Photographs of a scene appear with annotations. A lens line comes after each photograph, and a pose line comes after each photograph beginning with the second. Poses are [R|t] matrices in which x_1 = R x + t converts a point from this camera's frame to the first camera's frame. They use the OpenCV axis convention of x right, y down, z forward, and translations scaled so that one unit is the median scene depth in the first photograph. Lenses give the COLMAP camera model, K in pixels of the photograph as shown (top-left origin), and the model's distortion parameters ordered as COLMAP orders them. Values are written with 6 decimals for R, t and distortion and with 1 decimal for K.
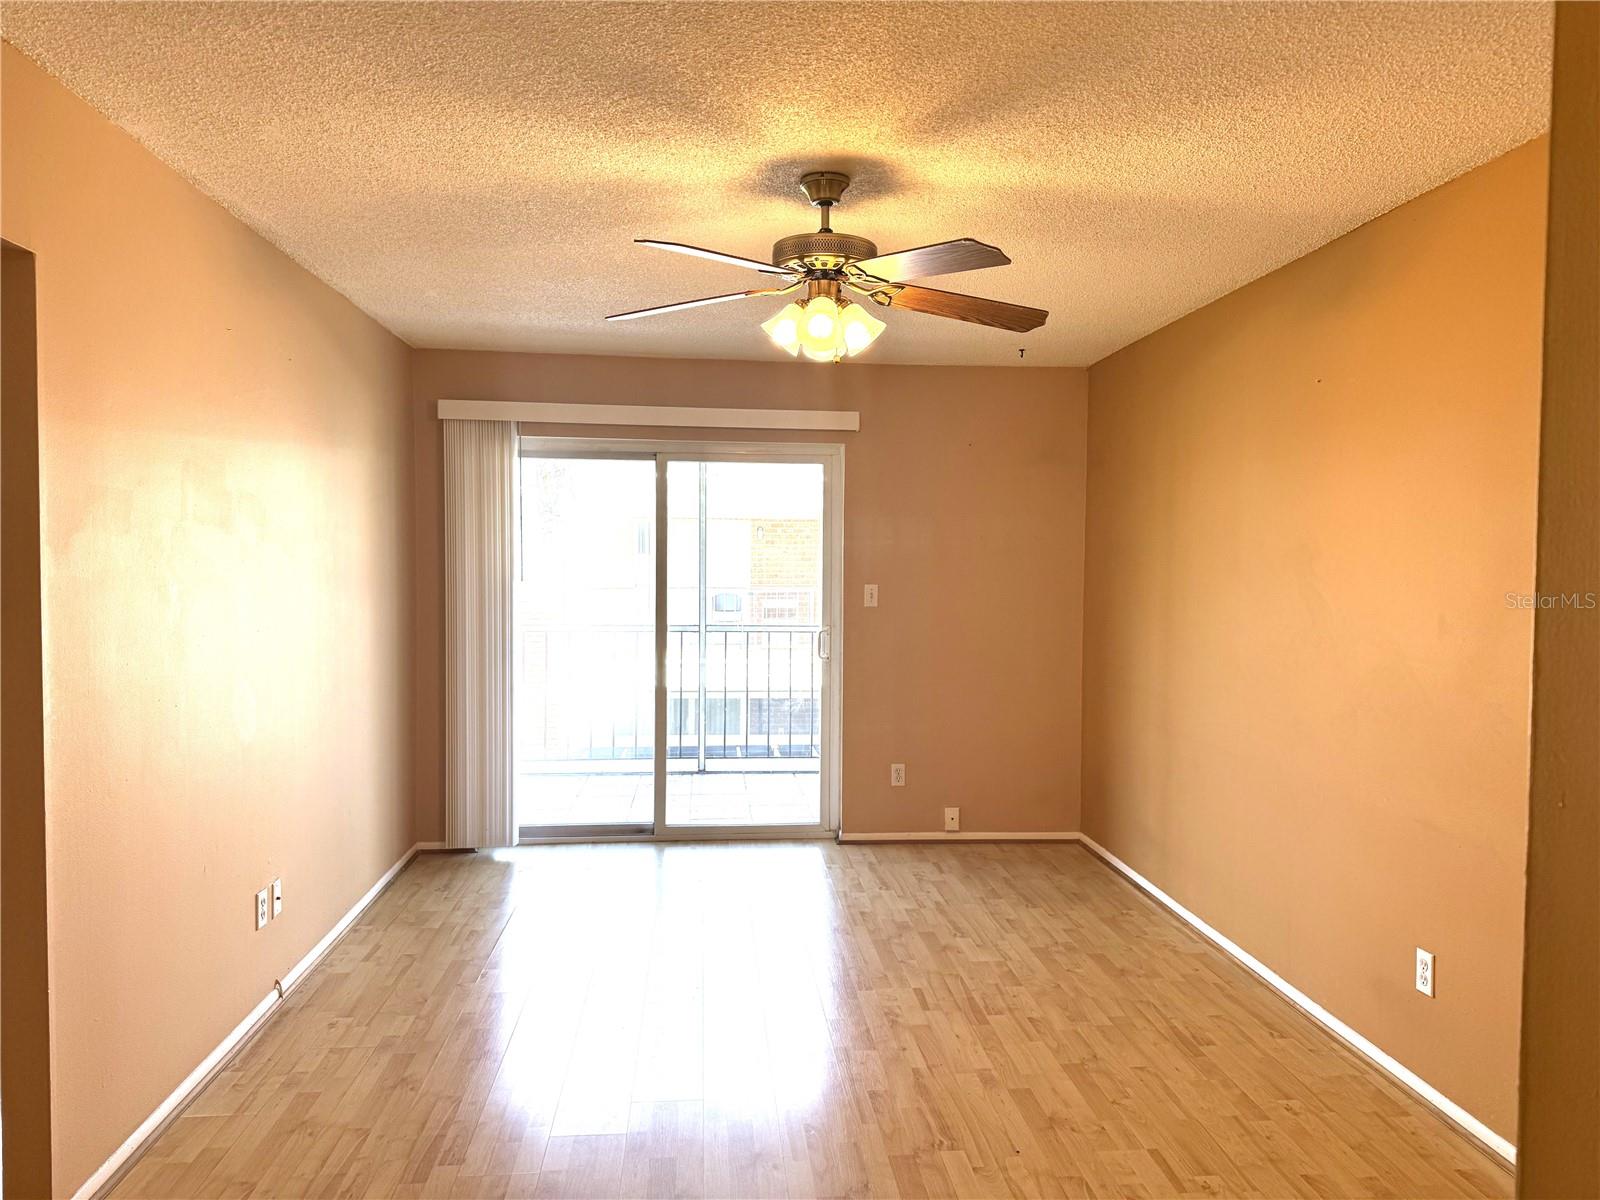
lens RADIAL K [[1117.7, 0, 801.2], [0, 1117.7, 608.6], [0, 0, 1]] dist [0.130011, -0.185699]
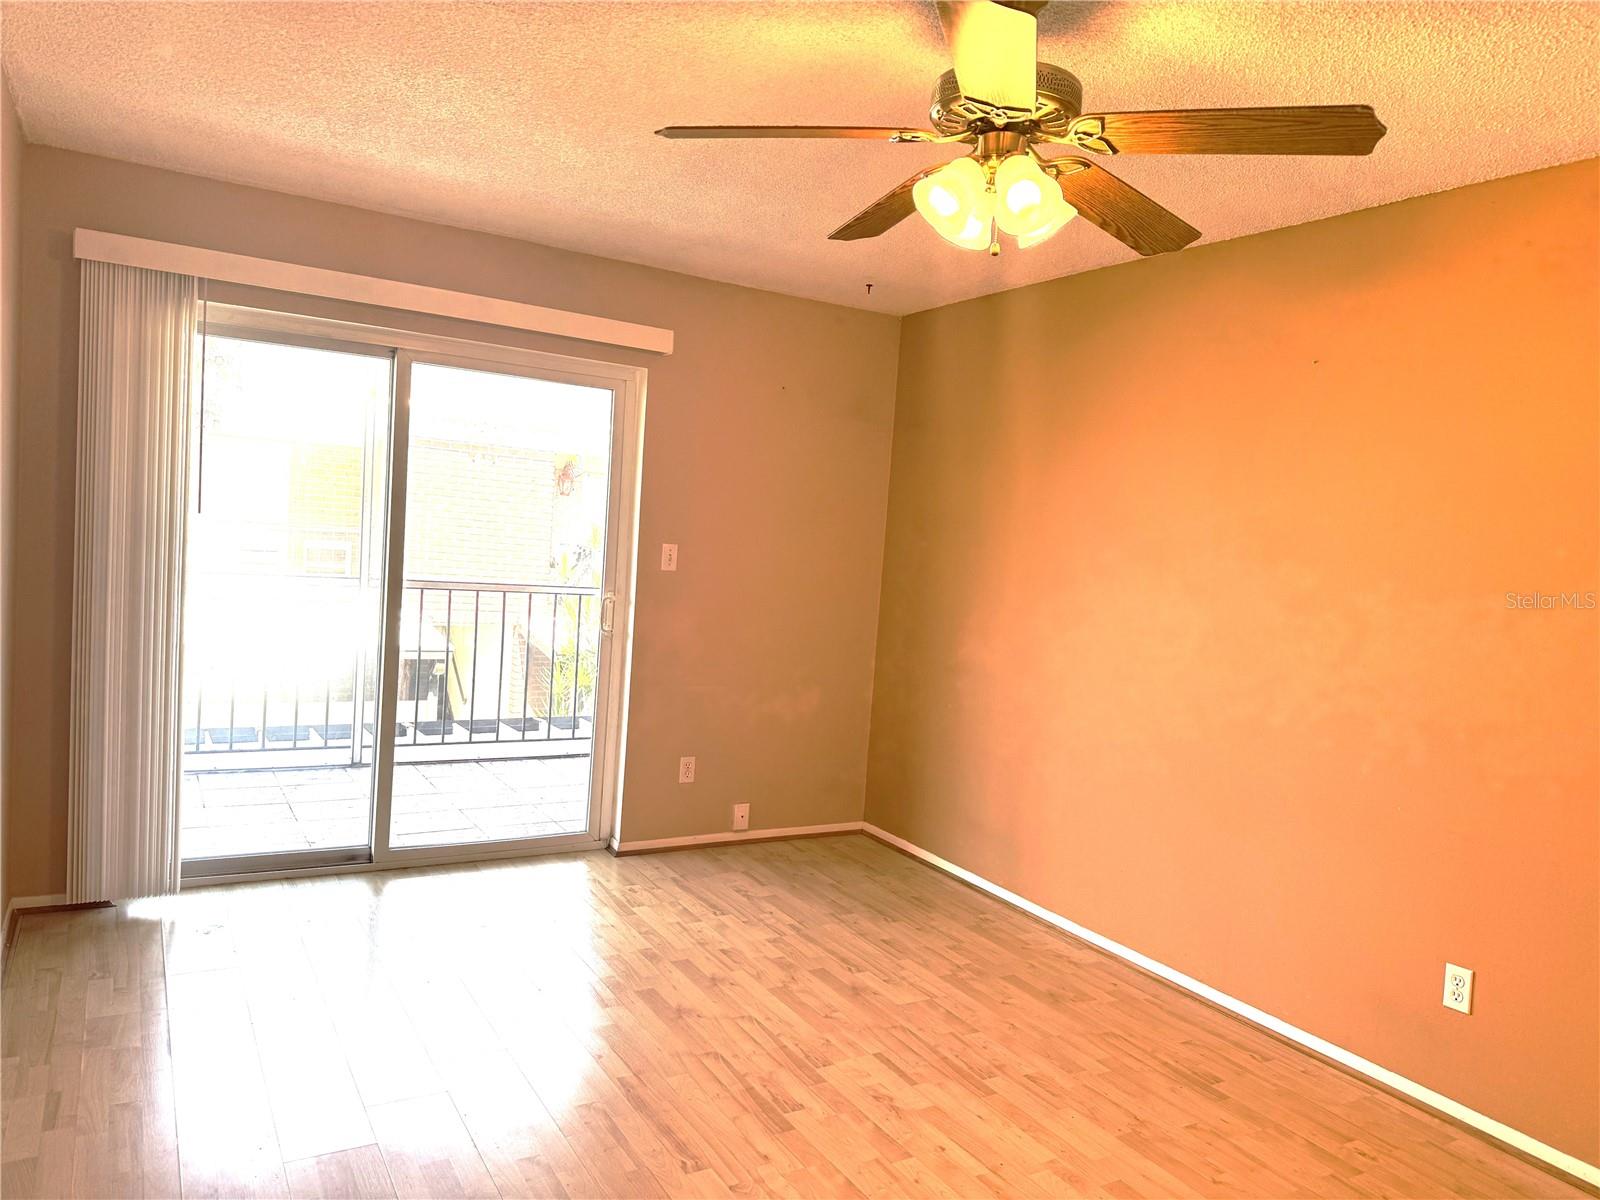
lens RADIAL K [[1117.7, 0, 801.2], [0, 1117.7, 608.6], [0, 0, 1]] dist [0.130011, -0.185699]
pose [[0.900466, 0.026081, 0.434144, -0.218568], [-0.045975, 0.998316, 0.035384, -0.007867], [-0.432490, -0.051822, 0.900148, 0.213963]]
